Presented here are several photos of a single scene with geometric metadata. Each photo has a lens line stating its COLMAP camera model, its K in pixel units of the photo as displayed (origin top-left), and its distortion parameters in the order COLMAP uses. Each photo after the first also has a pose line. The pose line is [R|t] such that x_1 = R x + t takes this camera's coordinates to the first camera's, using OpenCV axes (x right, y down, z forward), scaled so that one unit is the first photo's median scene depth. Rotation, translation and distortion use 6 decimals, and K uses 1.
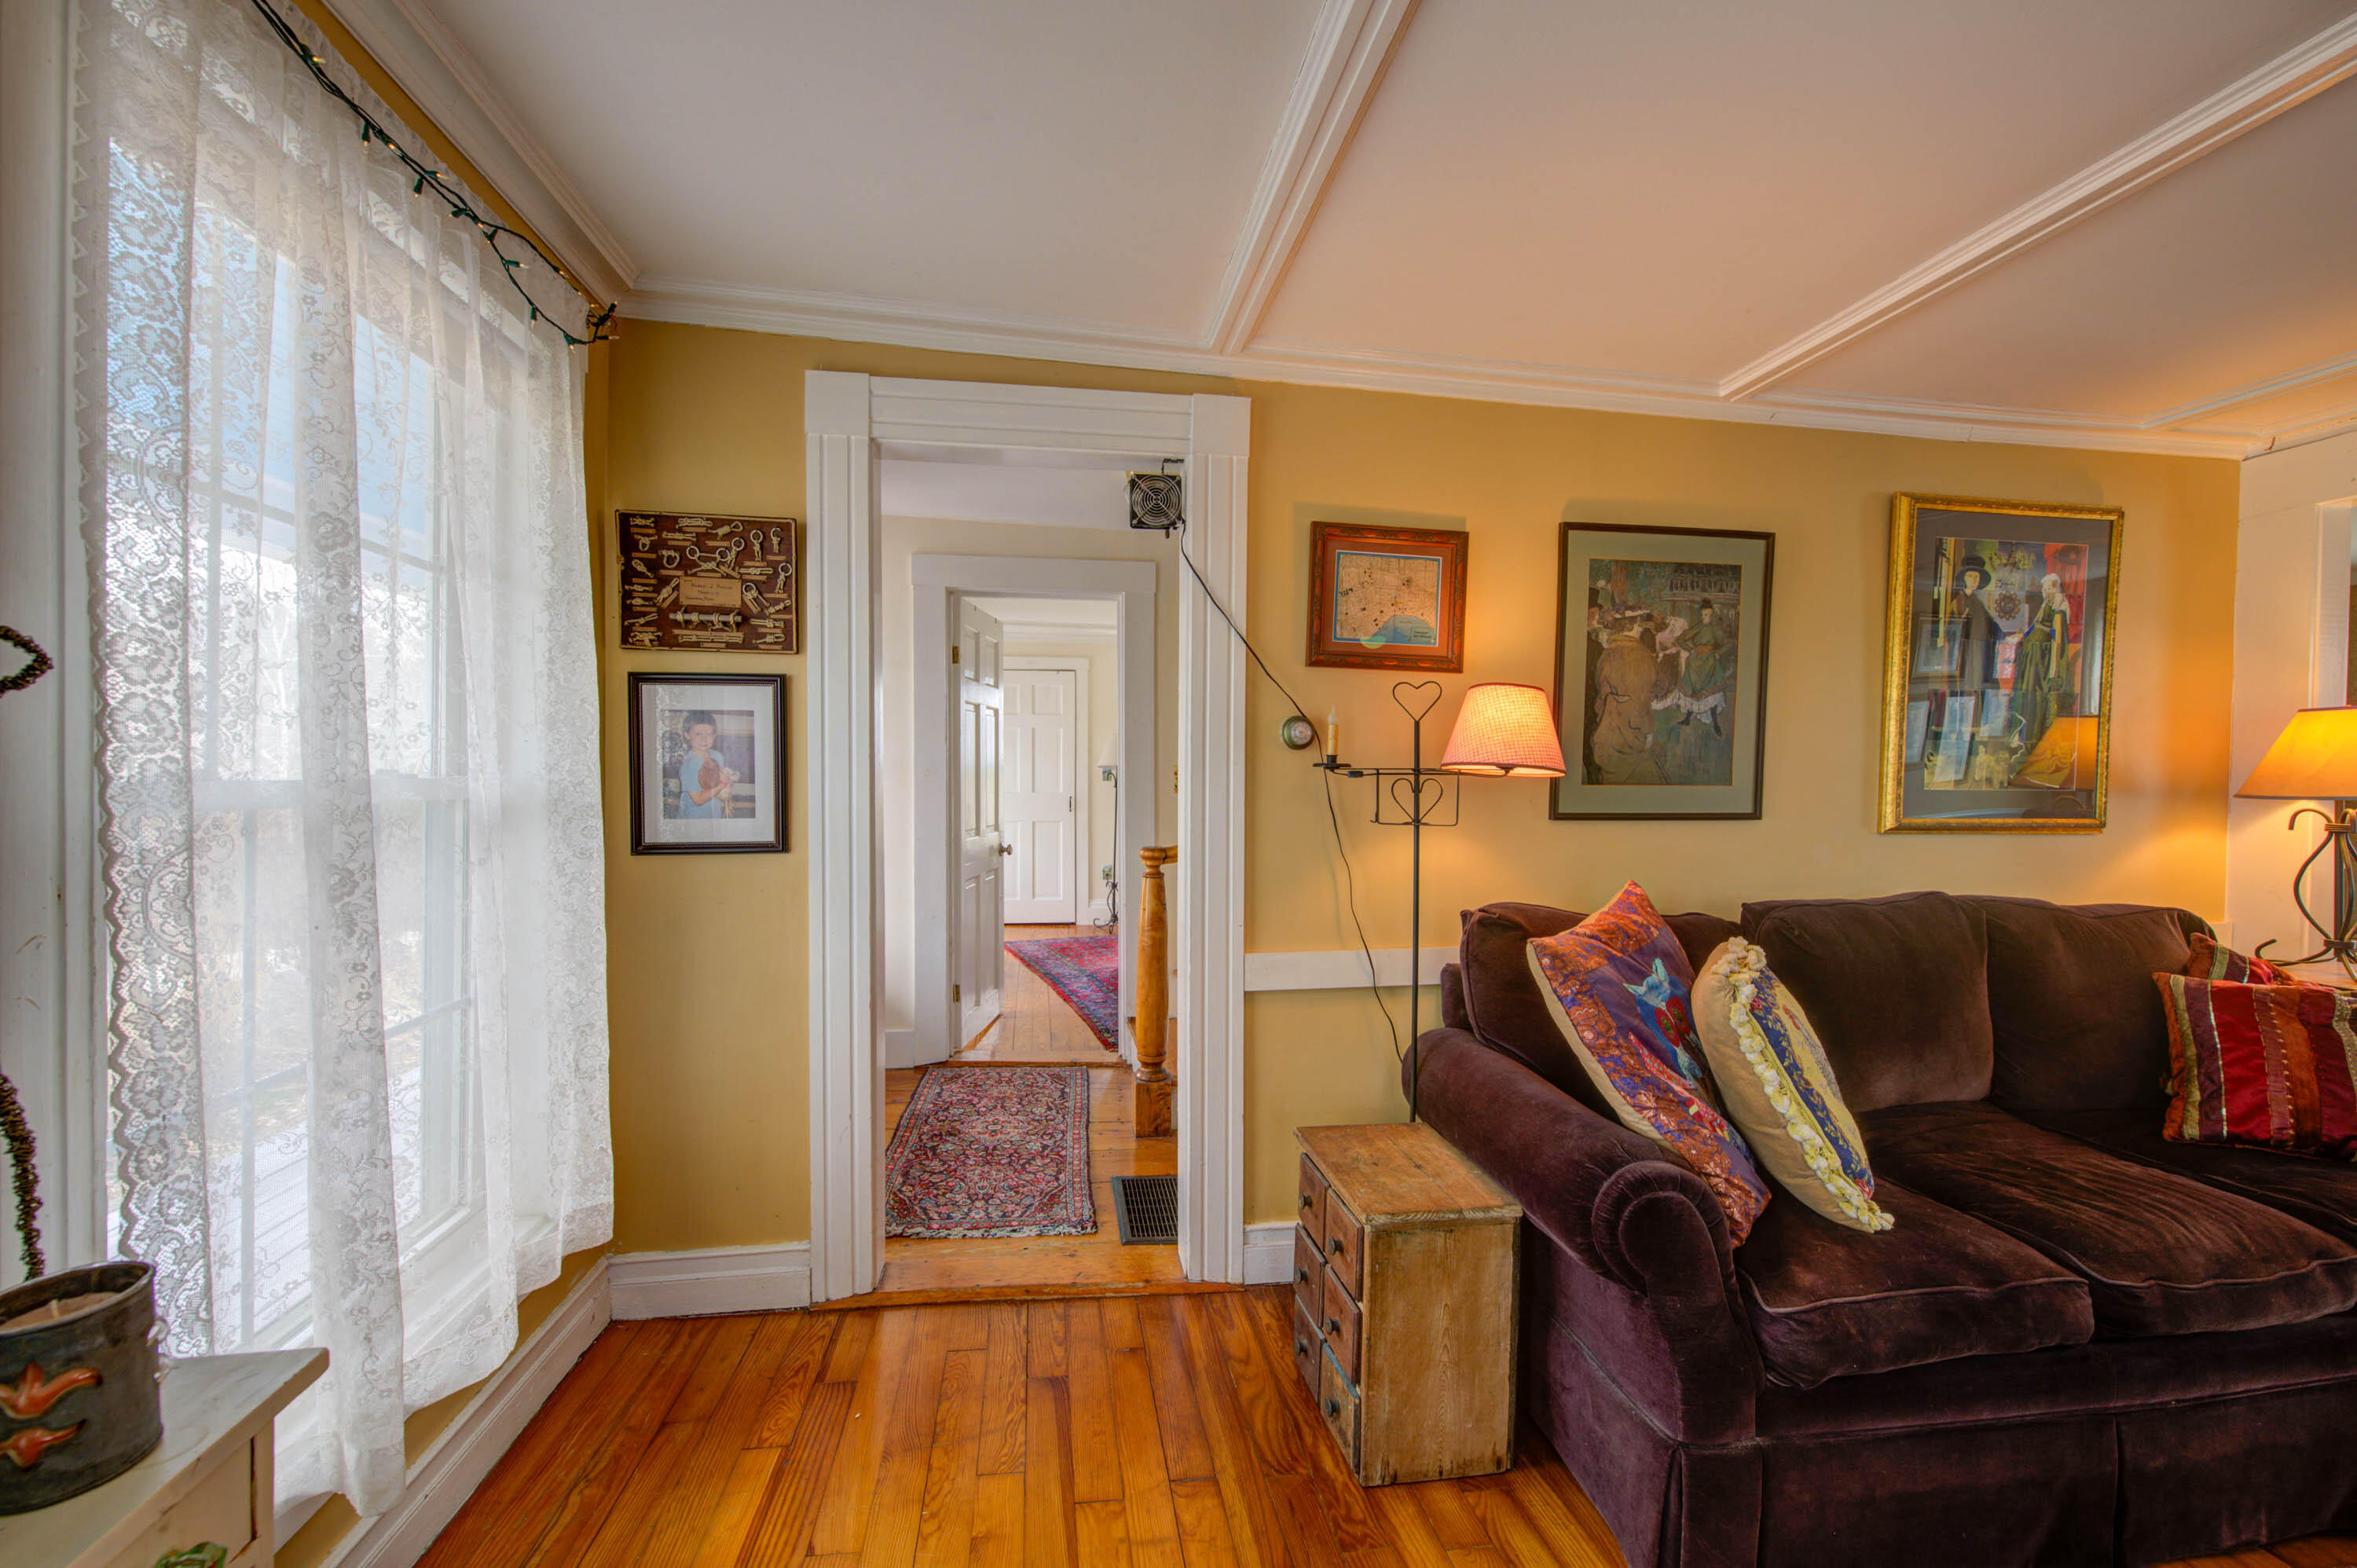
lens RADIAL K [[931.0, 0, 1175.2], [0, 931.0, 786.2], [0, 0, 1]] dist [-0.000283, -0.002063]
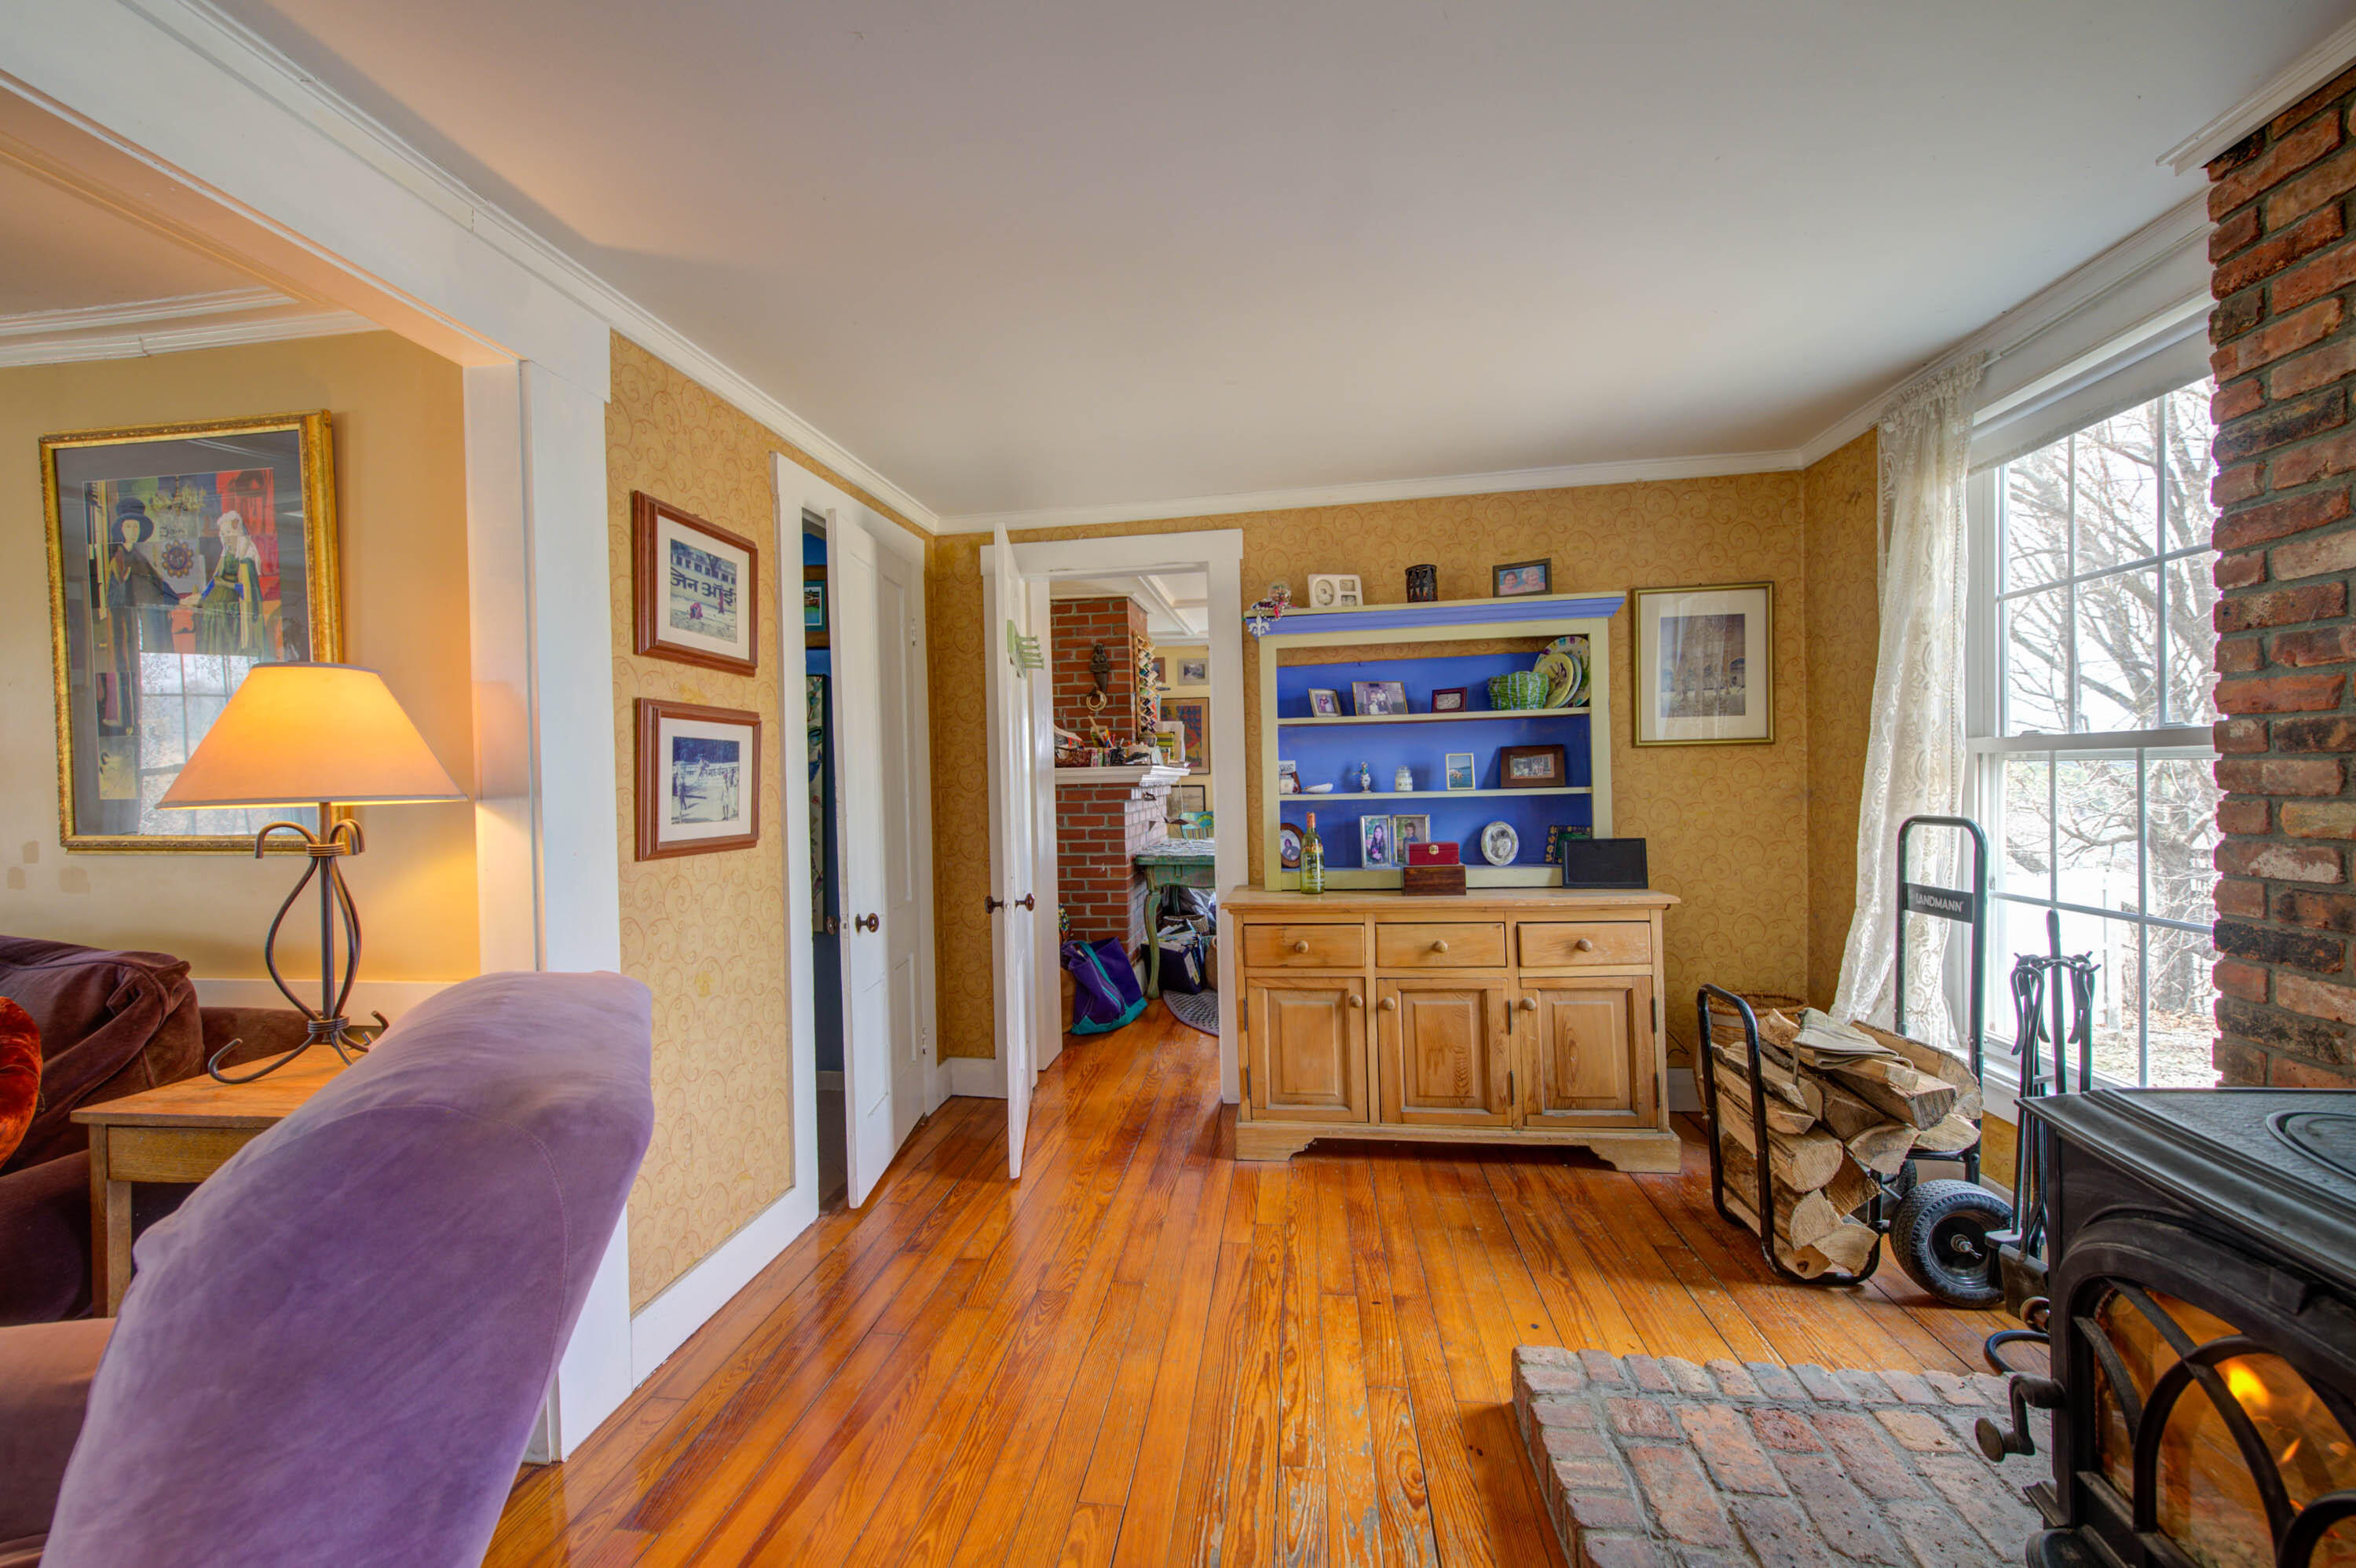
lens RADIAL K [[930.6, 0, 1174.7], [0, 930.6, 786.2], [0, 0, 1]] dist [-0.000283, -0.002063]
pose [[0.957134, -0.017458, -0.289118, 2.139484], [0.015710, 0.999842, -0.008363, 0.016311], [0.289218, 0.003462, 0.957257, 0.560381]]
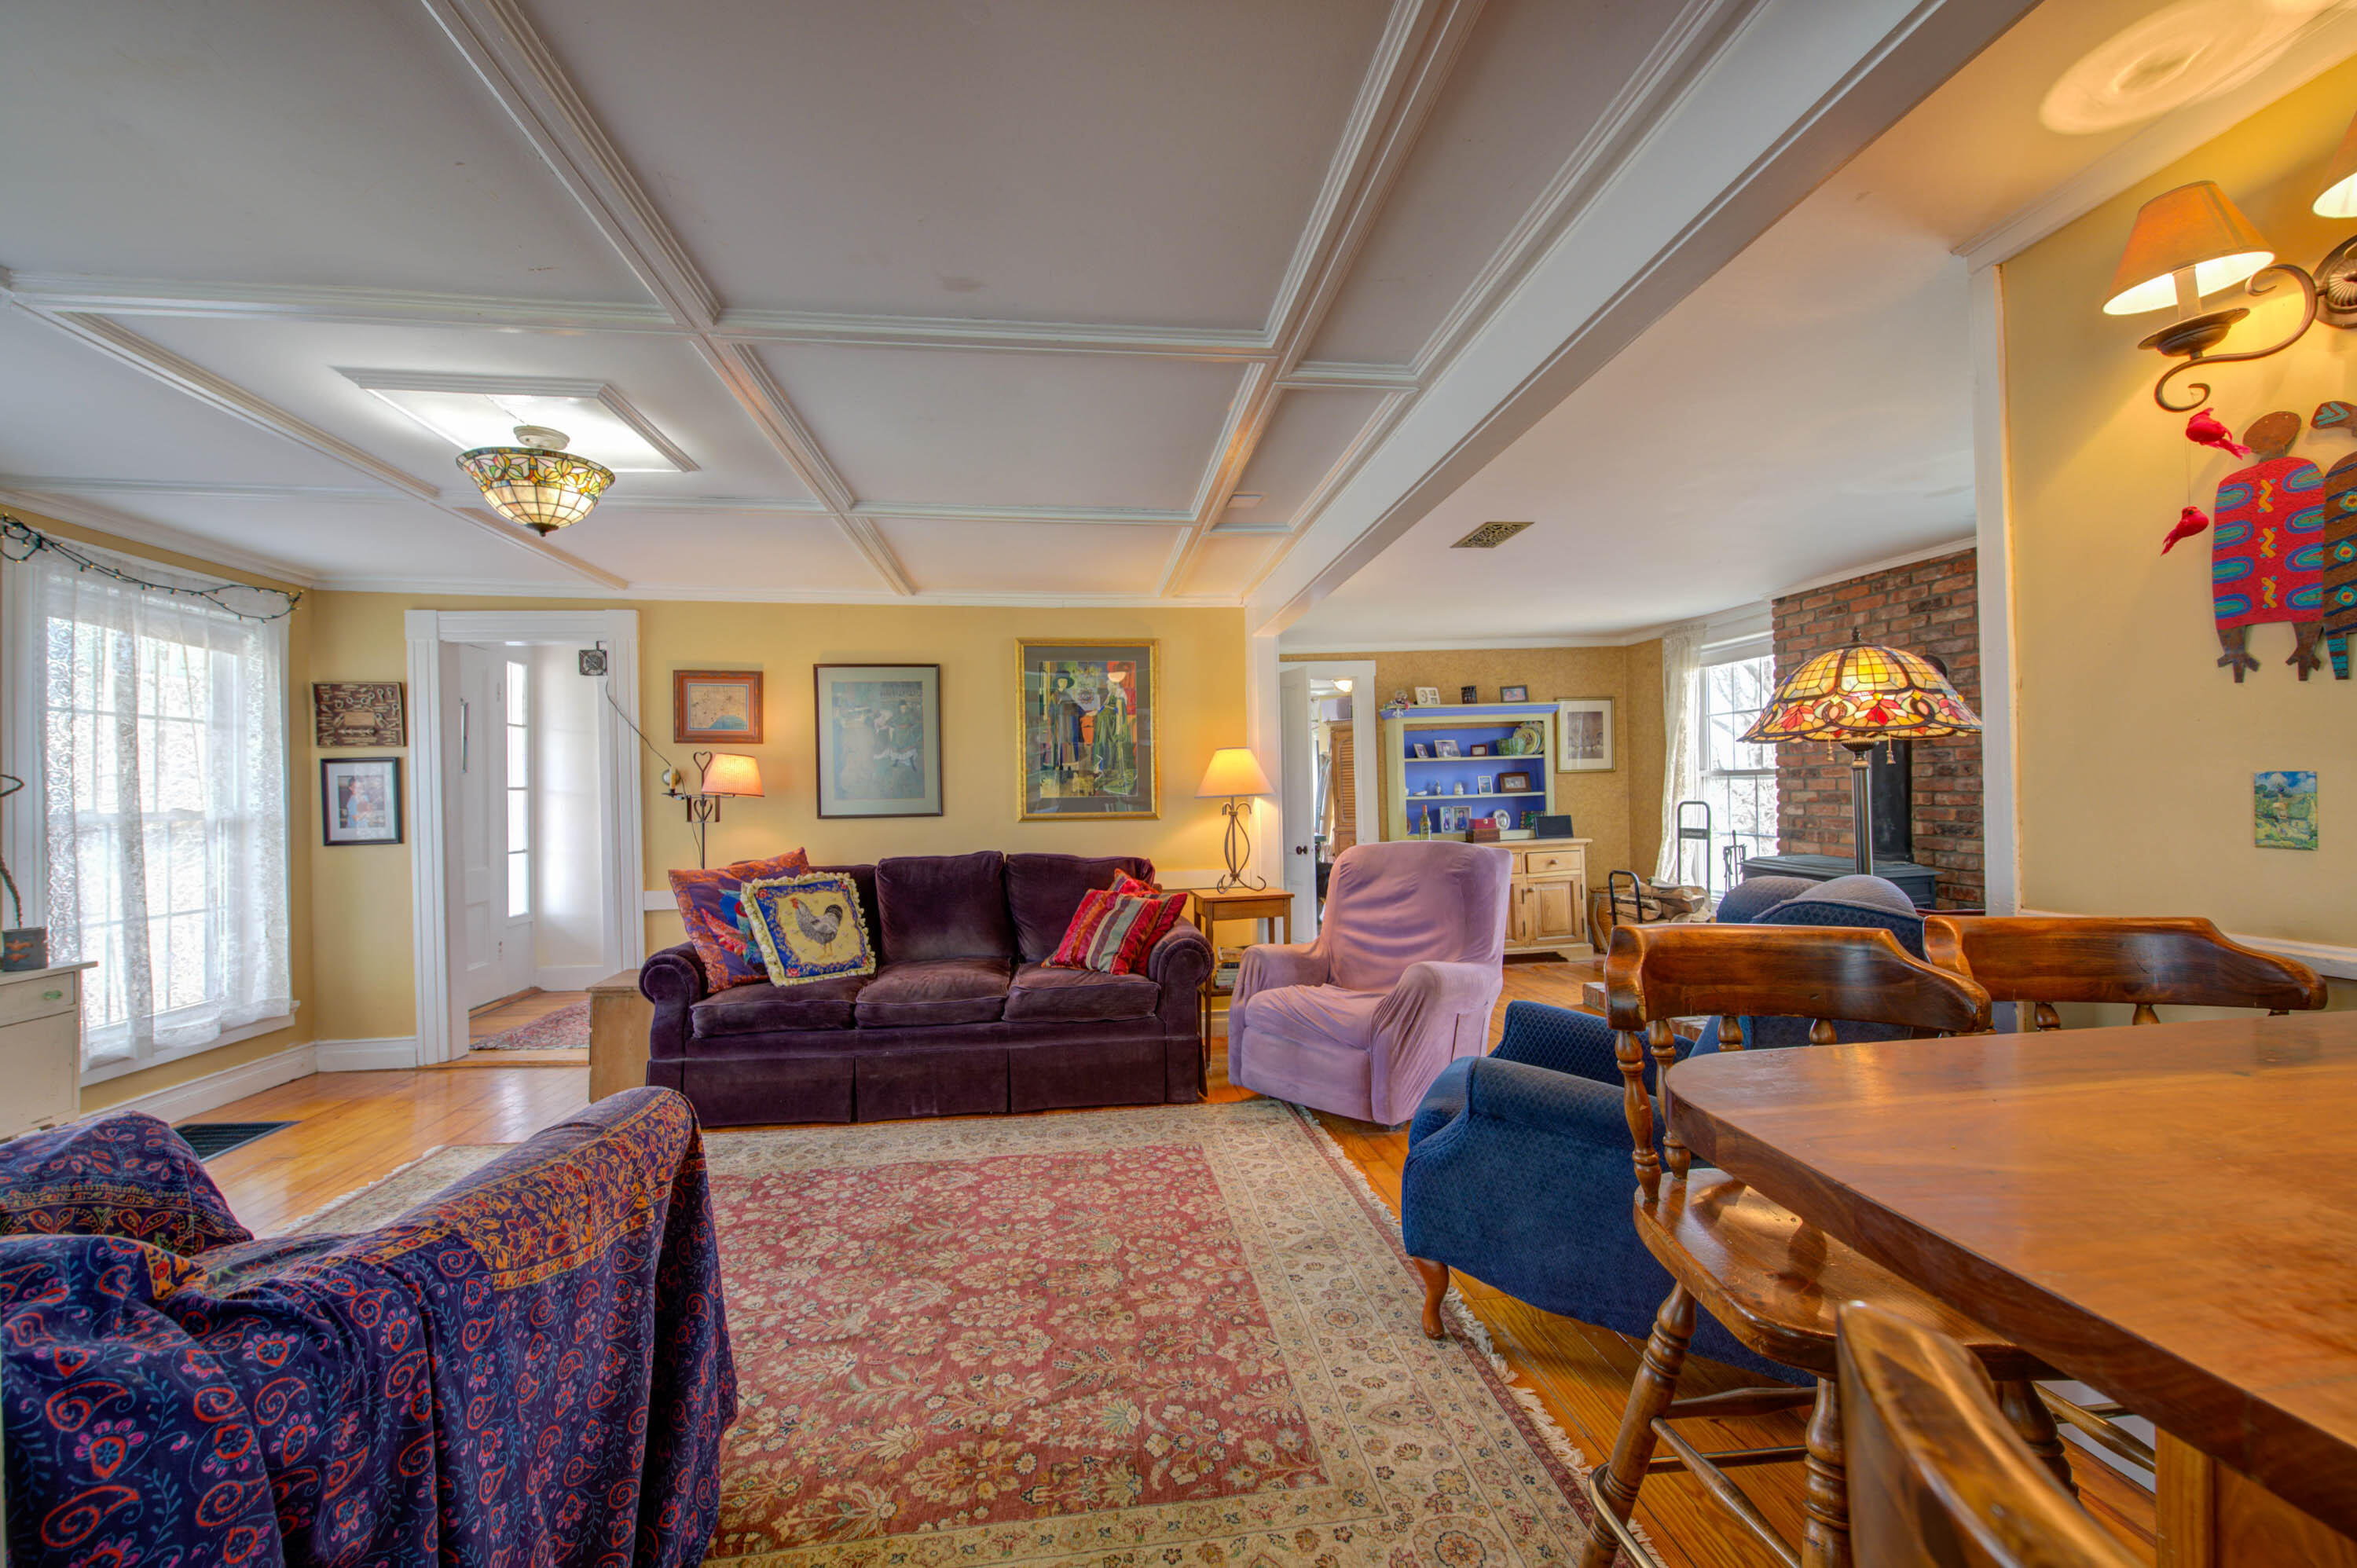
lens RADIAL K [[931.0, 0, 1175.2], [0, 931.0, 786.2], [0, 0, 1]] dist [-0.000283, -0.002063]
pose [[0.999154, -0.026030, -0.031841, 1.258587], [0.025391, 0.999471, -0.020341, 0.027674], [0.032353, 0.019515, 0.999286, -0.922352]]
